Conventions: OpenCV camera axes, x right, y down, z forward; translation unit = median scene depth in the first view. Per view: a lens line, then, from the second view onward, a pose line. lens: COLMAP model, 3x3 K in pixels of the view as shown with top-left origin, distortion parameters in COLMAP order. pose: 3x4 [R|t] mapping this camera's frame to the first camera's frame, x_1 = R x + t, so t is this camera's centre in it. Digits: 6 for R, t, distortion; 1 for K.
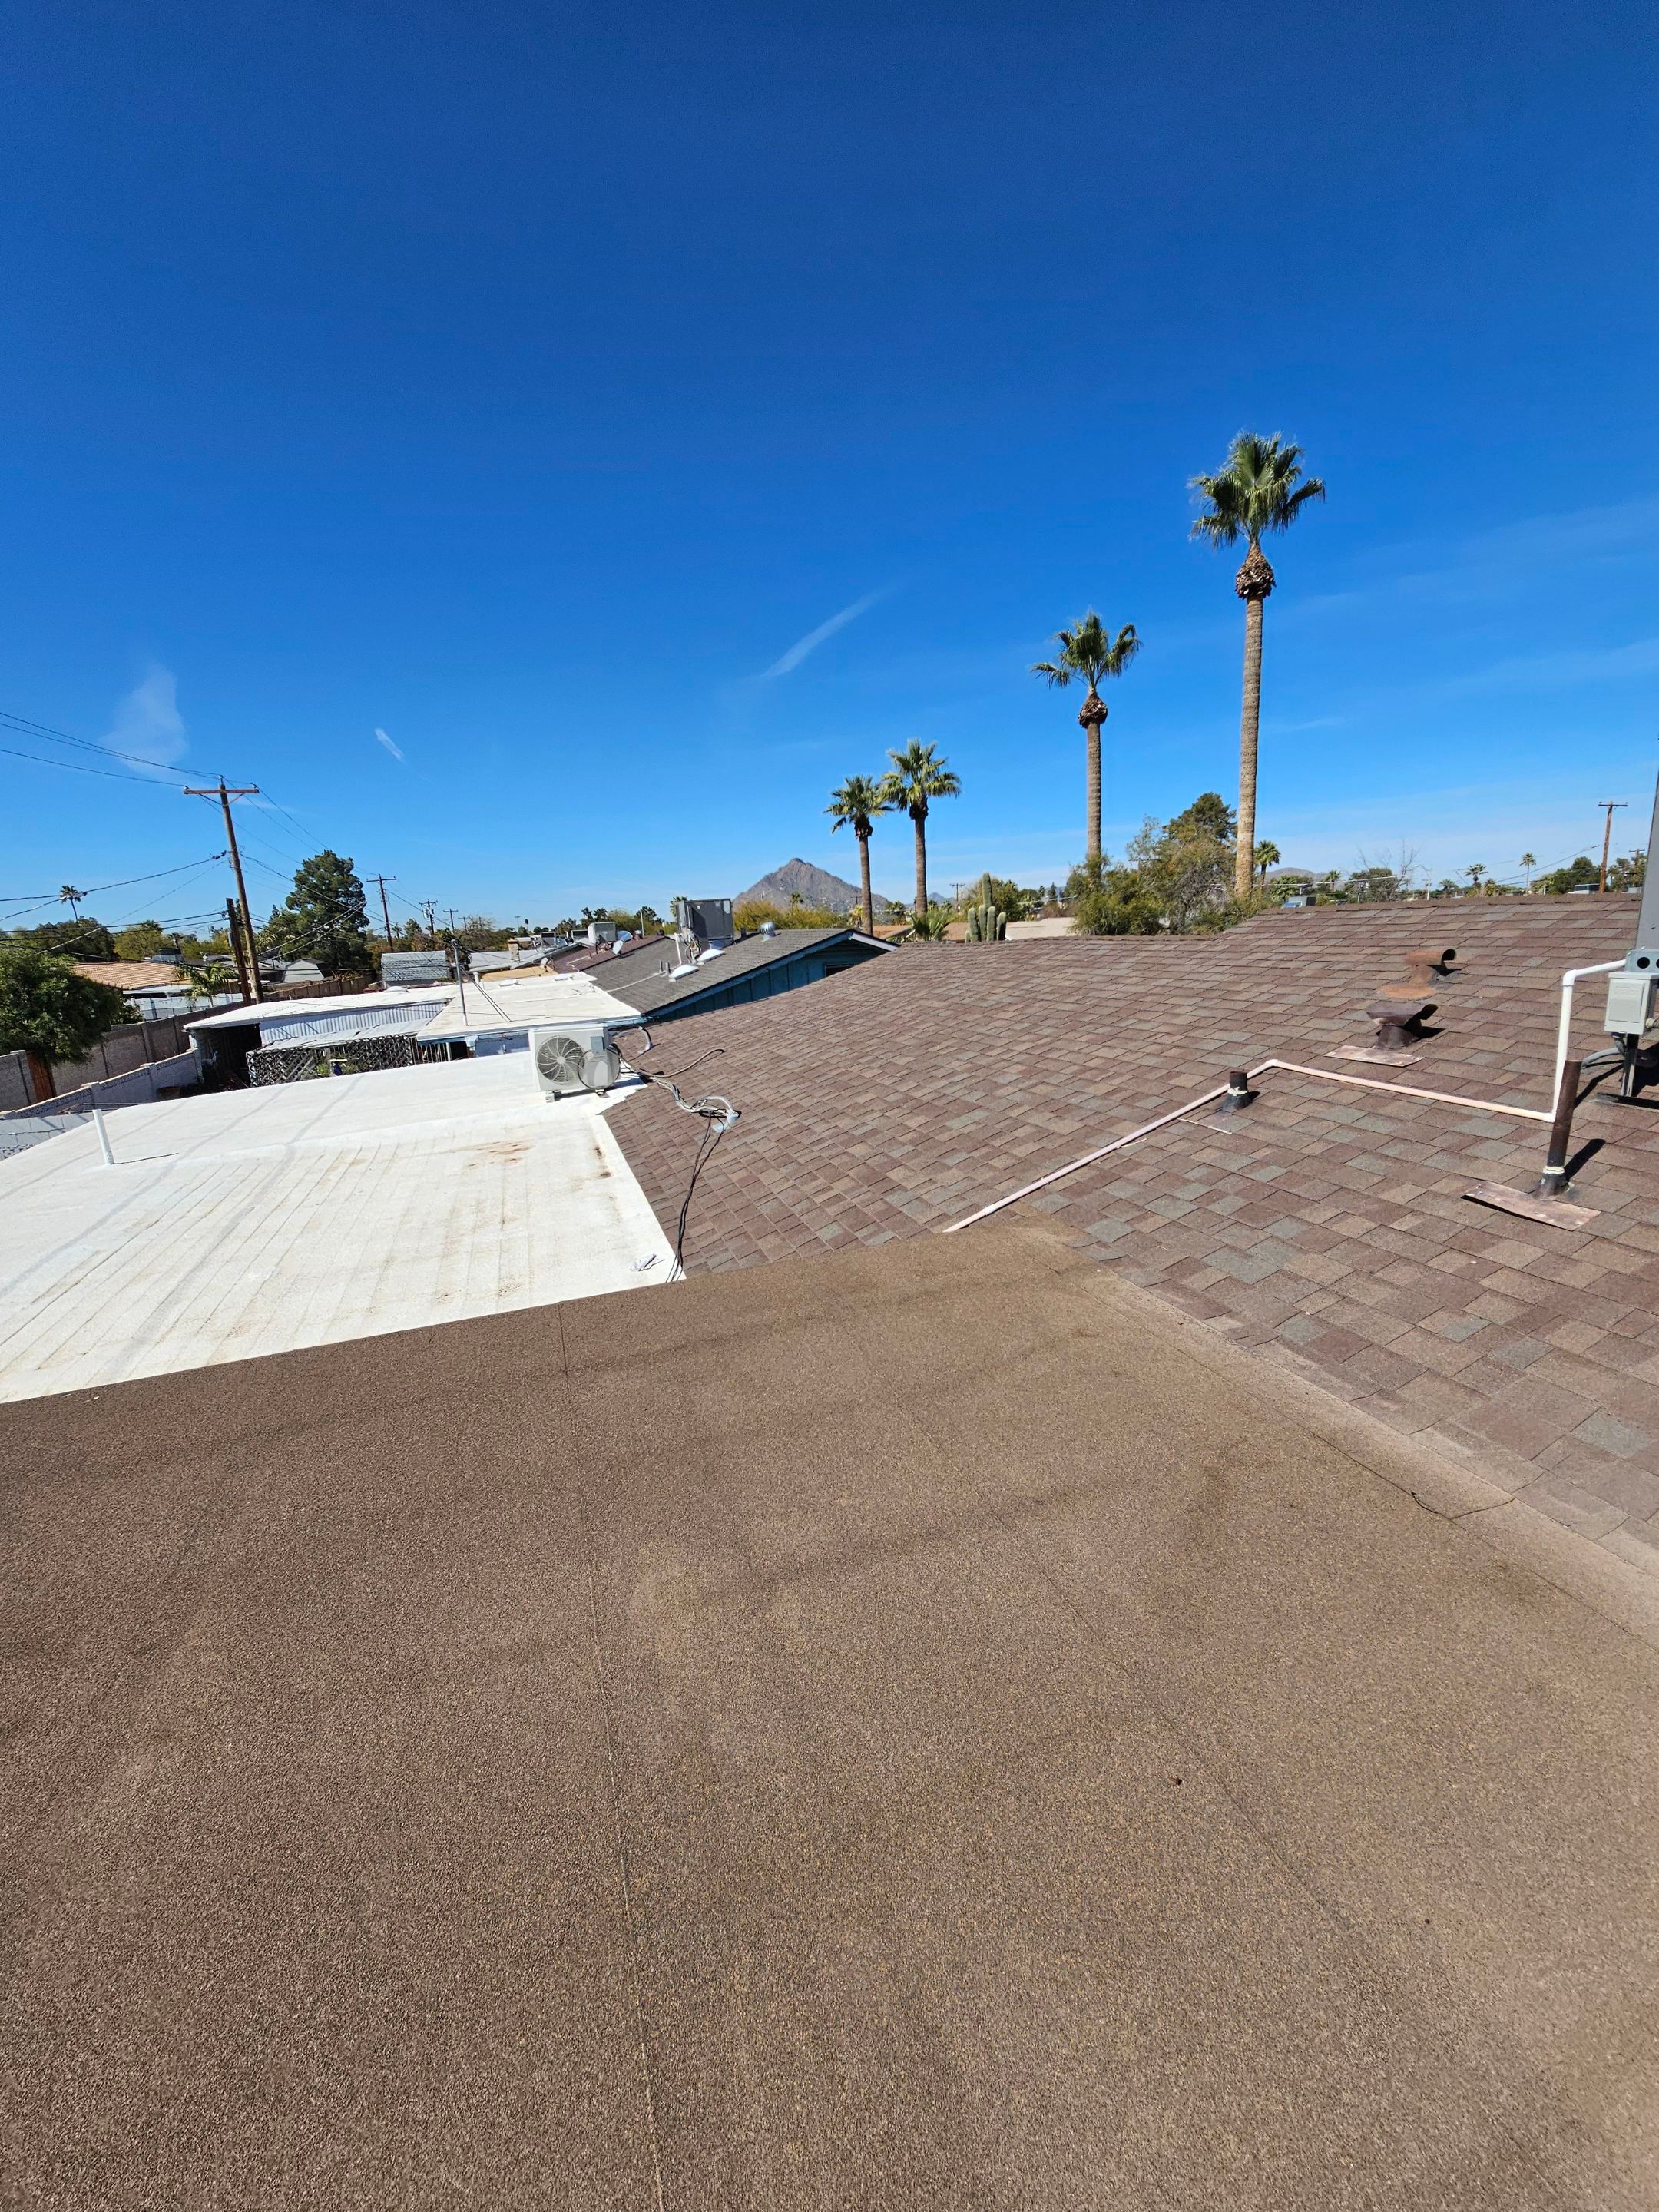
lens RADIAL K [[890.0, 0, 840.8], [0, 890.0, 1129.3], [0, 0, 1]] dist [-0.007459, 0.000081]
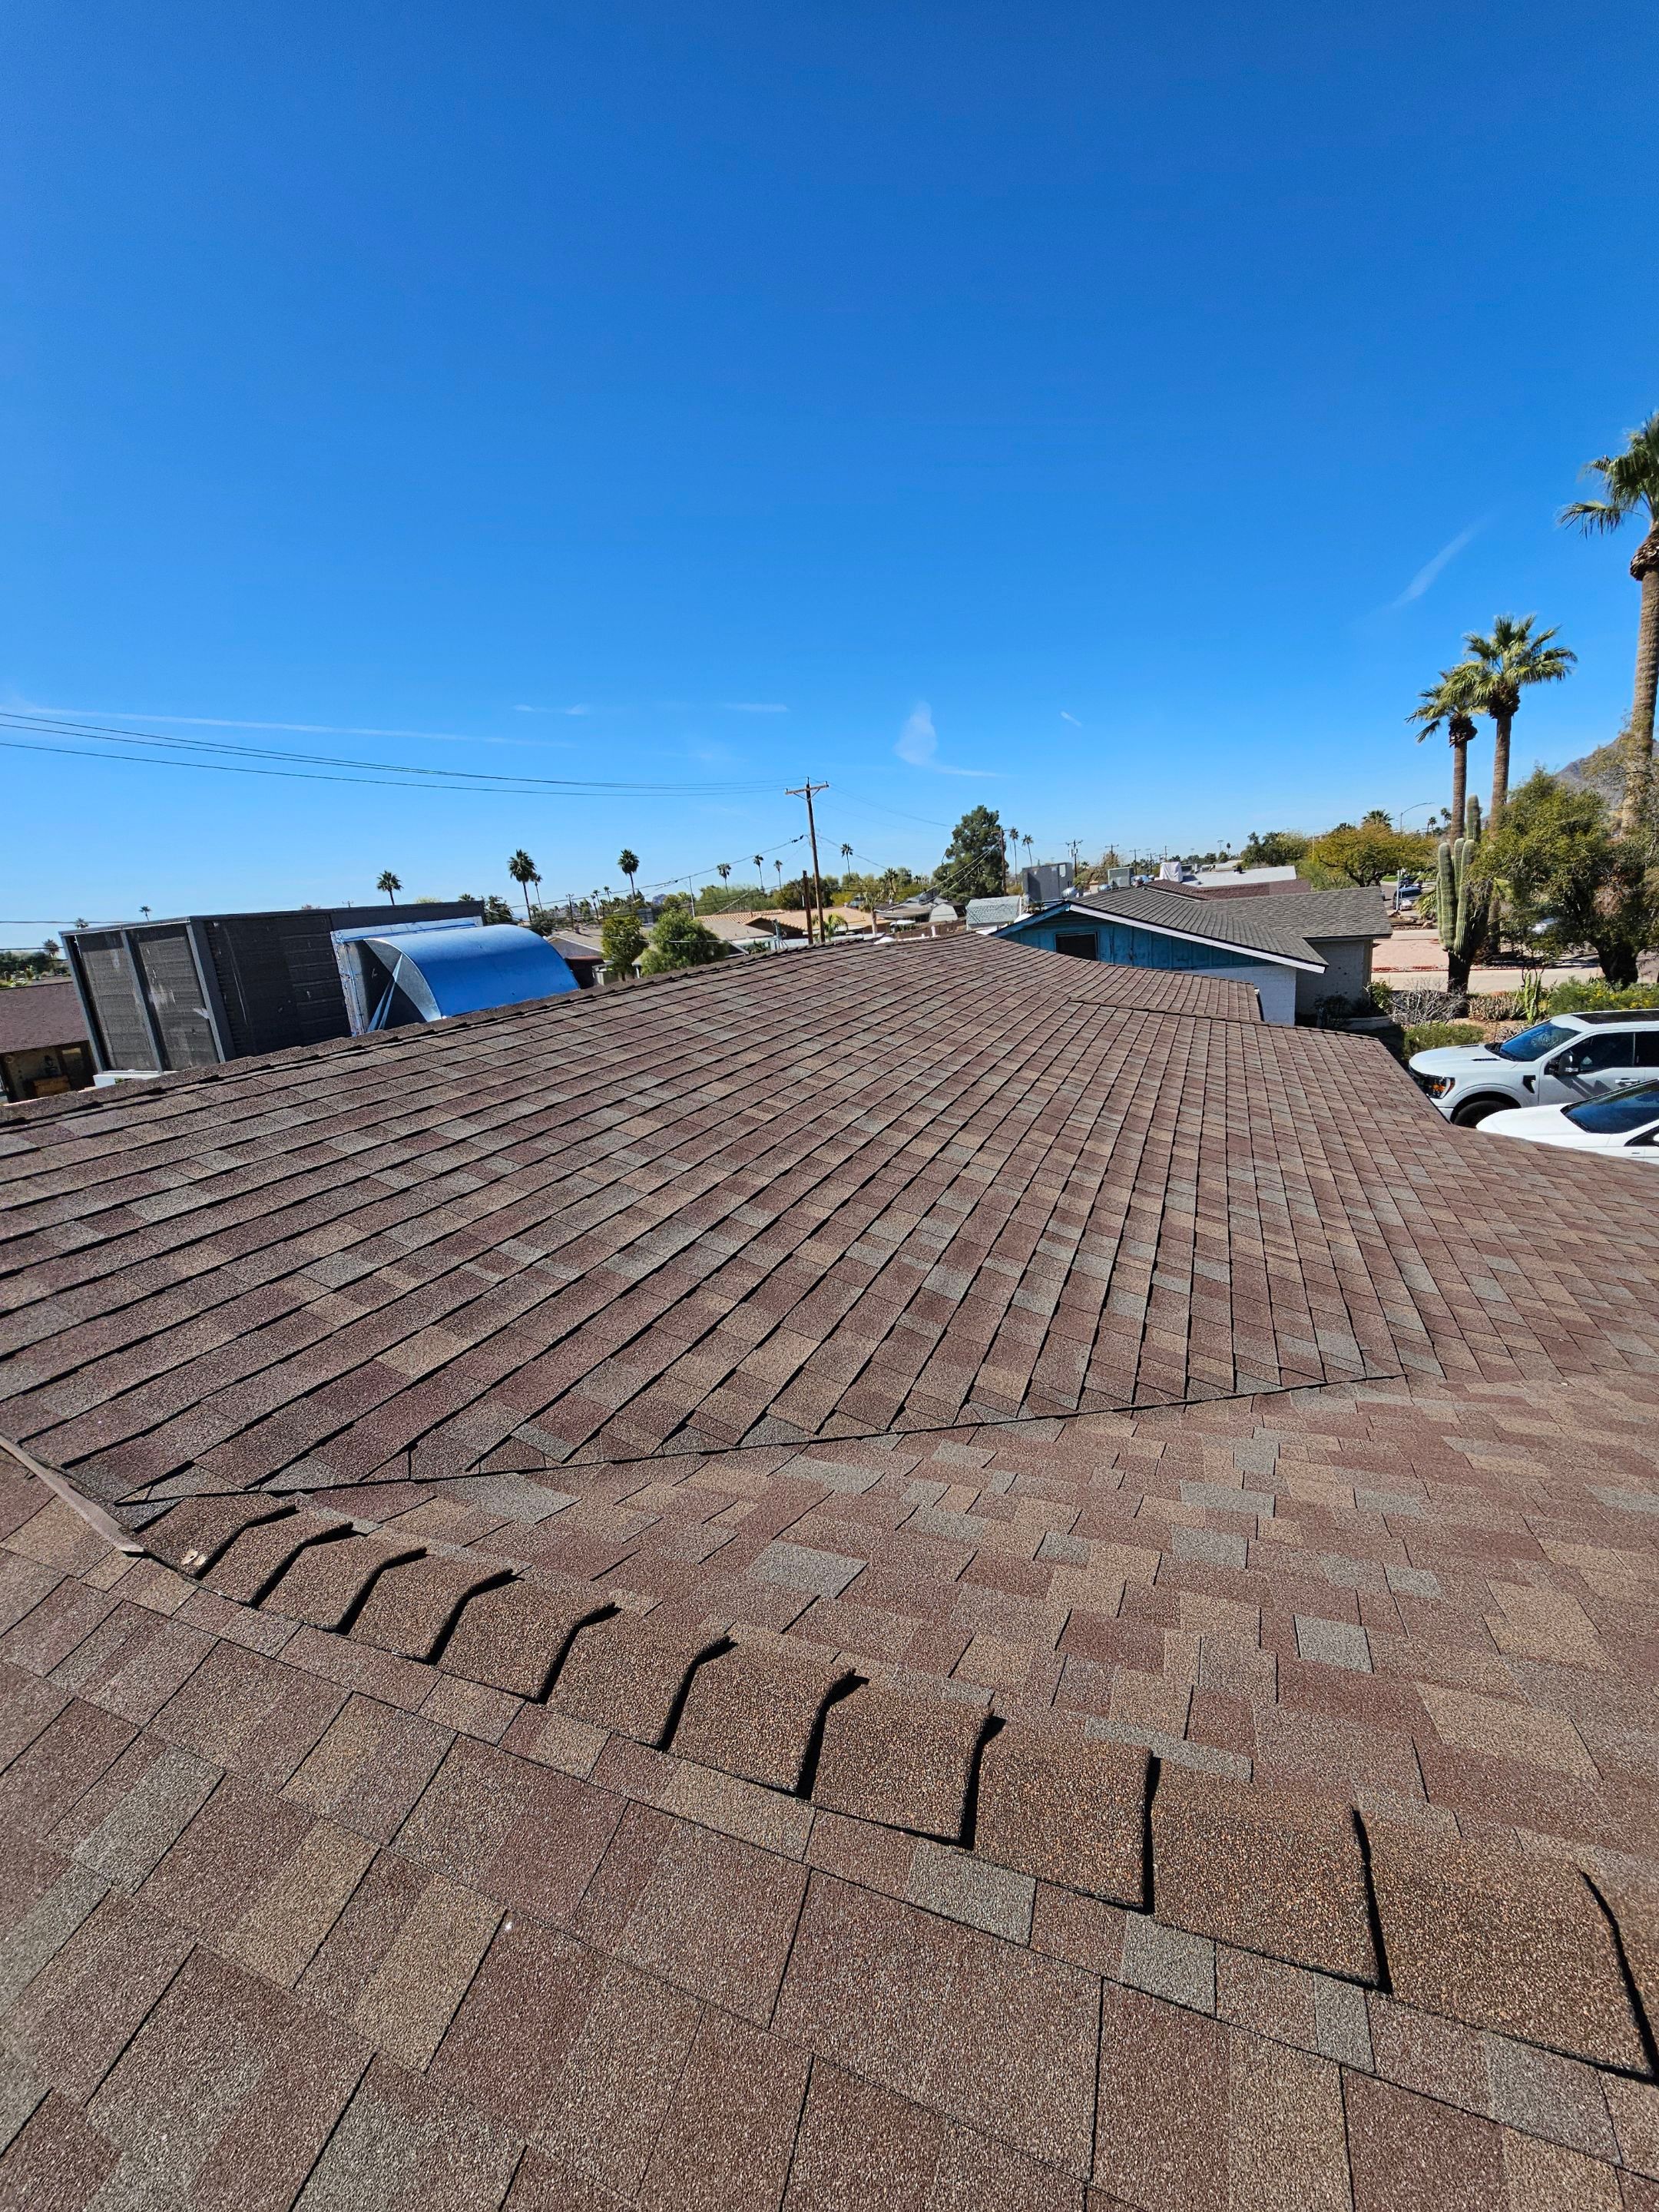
lens RADIAL K [[890.0, 0, 840.8], [0, 890.0, 1129.3], [0, 0, 1]] dist [-0.007459, 0.000081]
pose [[0.742278, 0.142244, -0.654821, 2.594118], [-0.091432, 0.989570, 0.111316, -0.257141], [0.663825, -0.022756, 0.747541, 0.211473]]
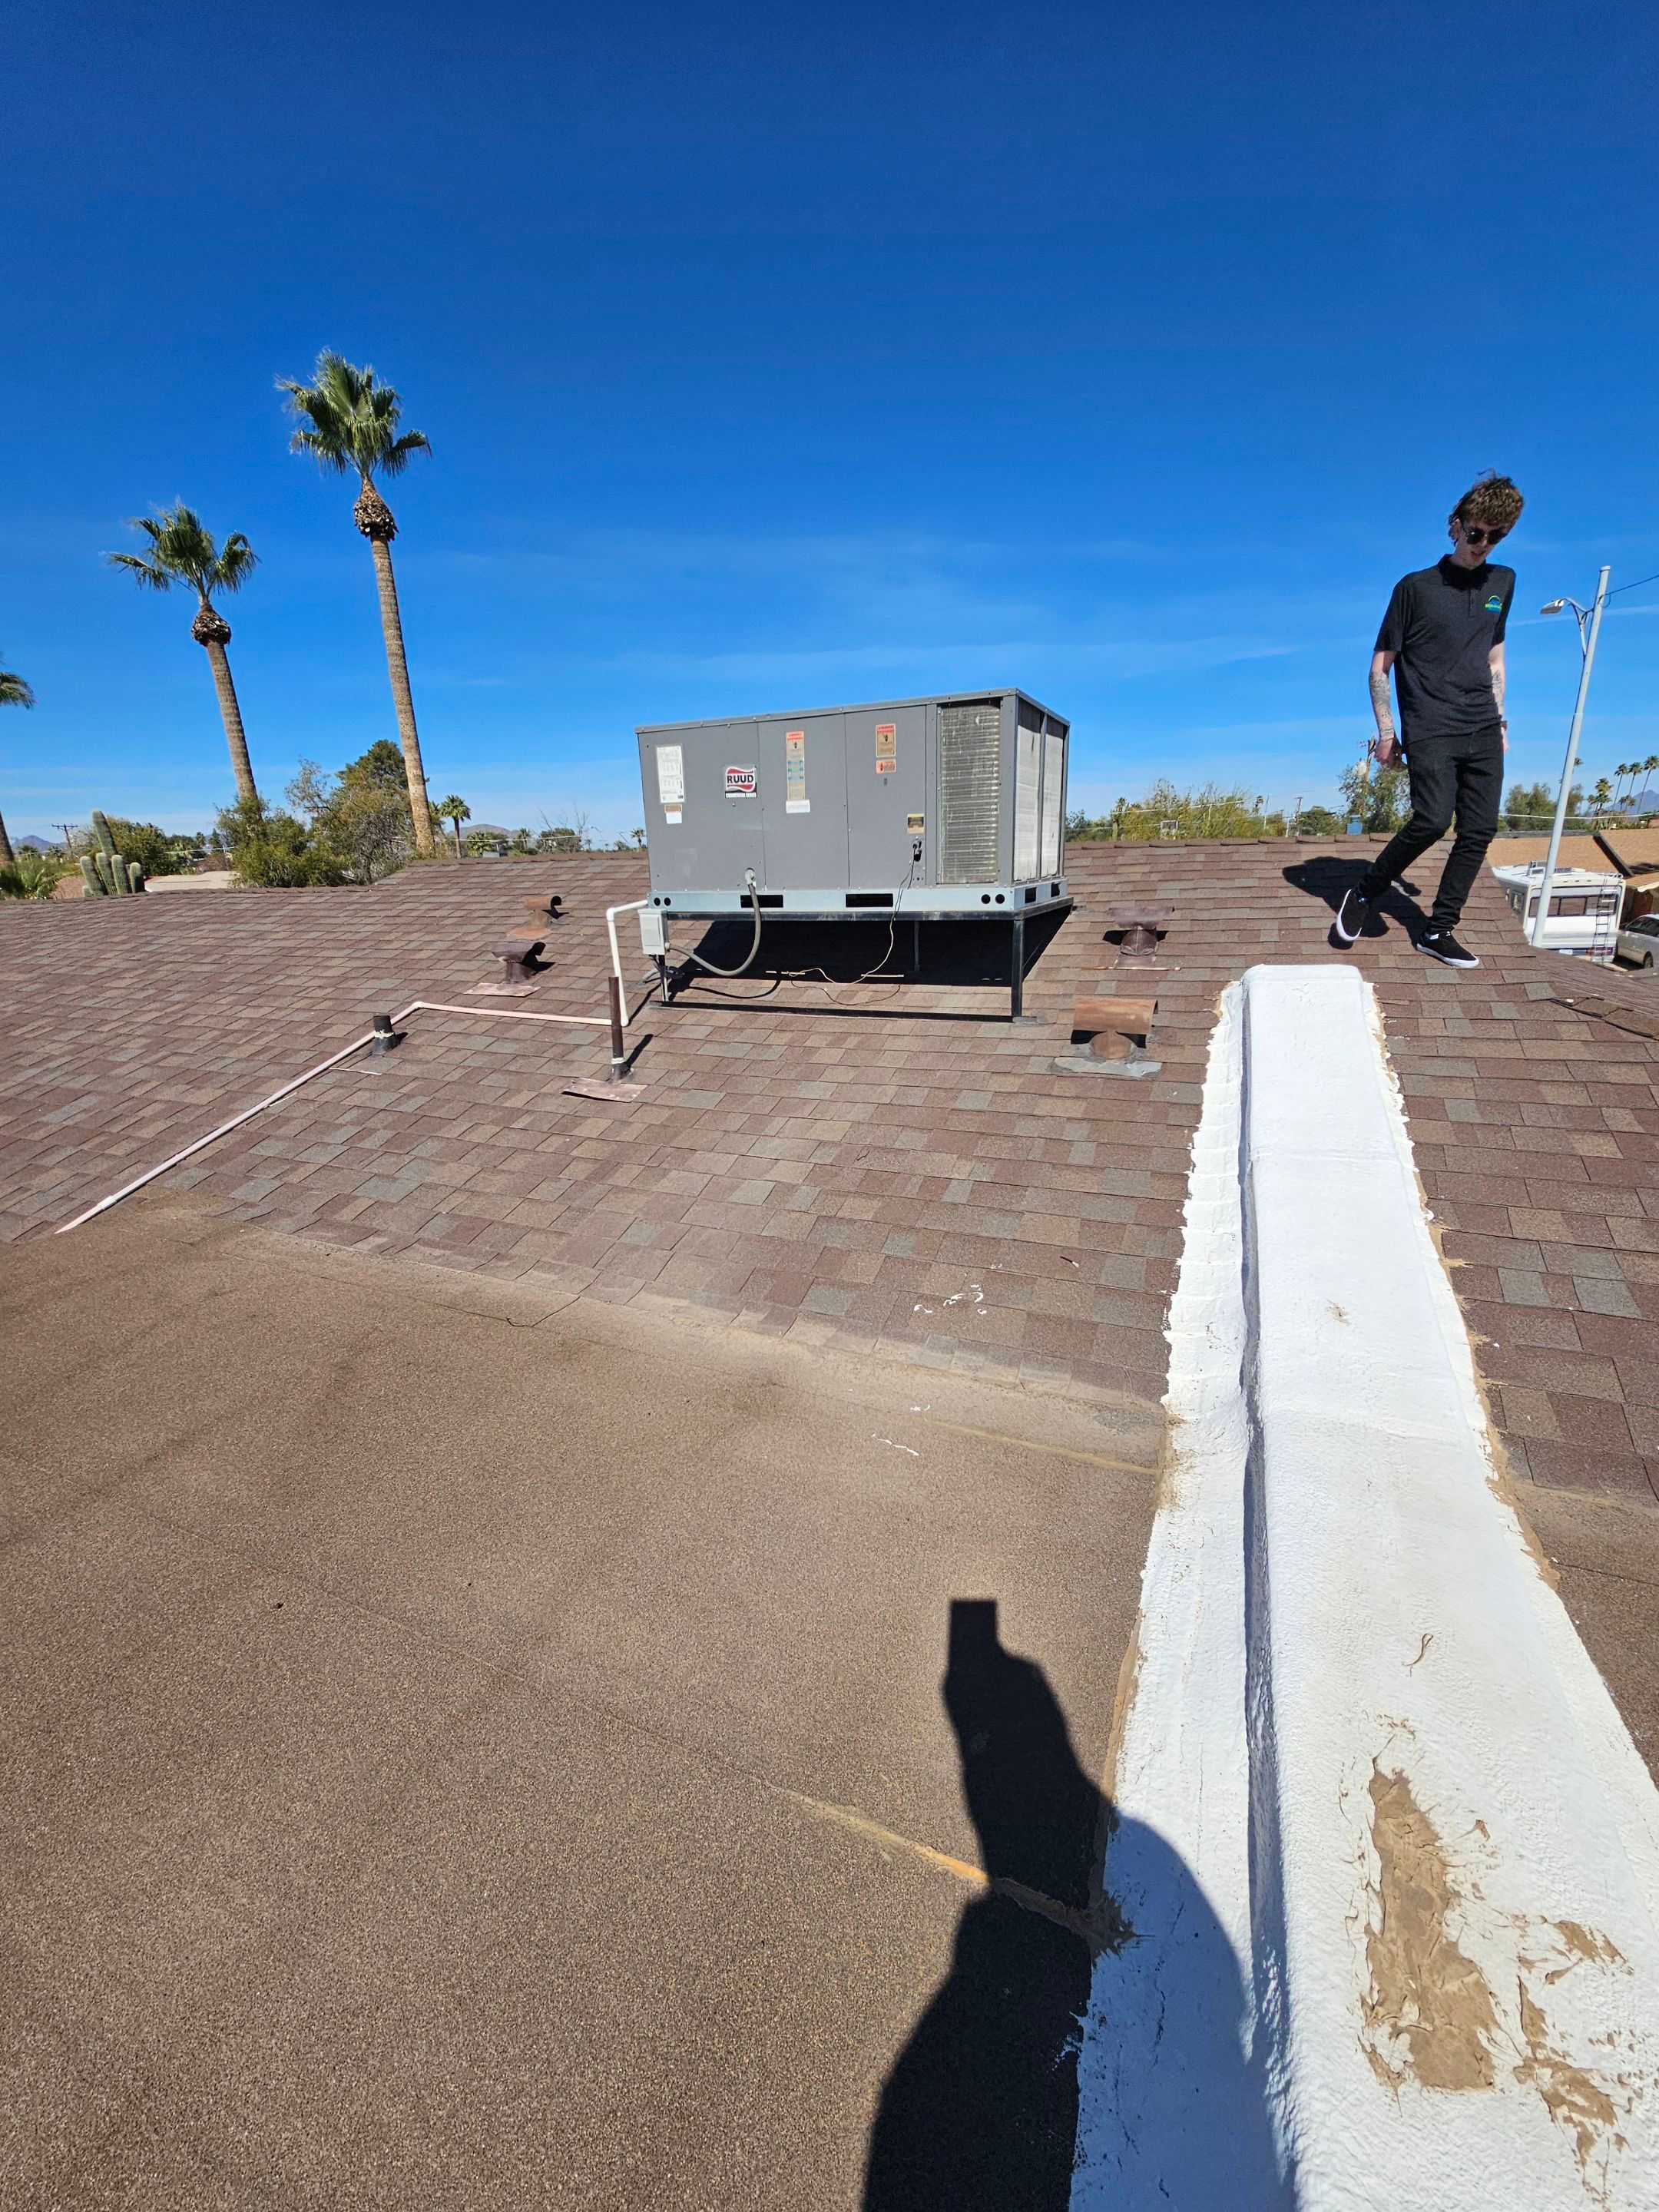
lens RADIAL K [[890.5, 0, 838.5], [0, 890.5, 1120.9], [0, 0, 1]] dist [-0.005335, -0.000150]
pose [[0.682849, -0.186514, 0.706349, 0.041490], [0.159283, 0.981610, 0.105214, 0.024851], [-0.712984, 0.040665, 0.700000, -0.082937]]
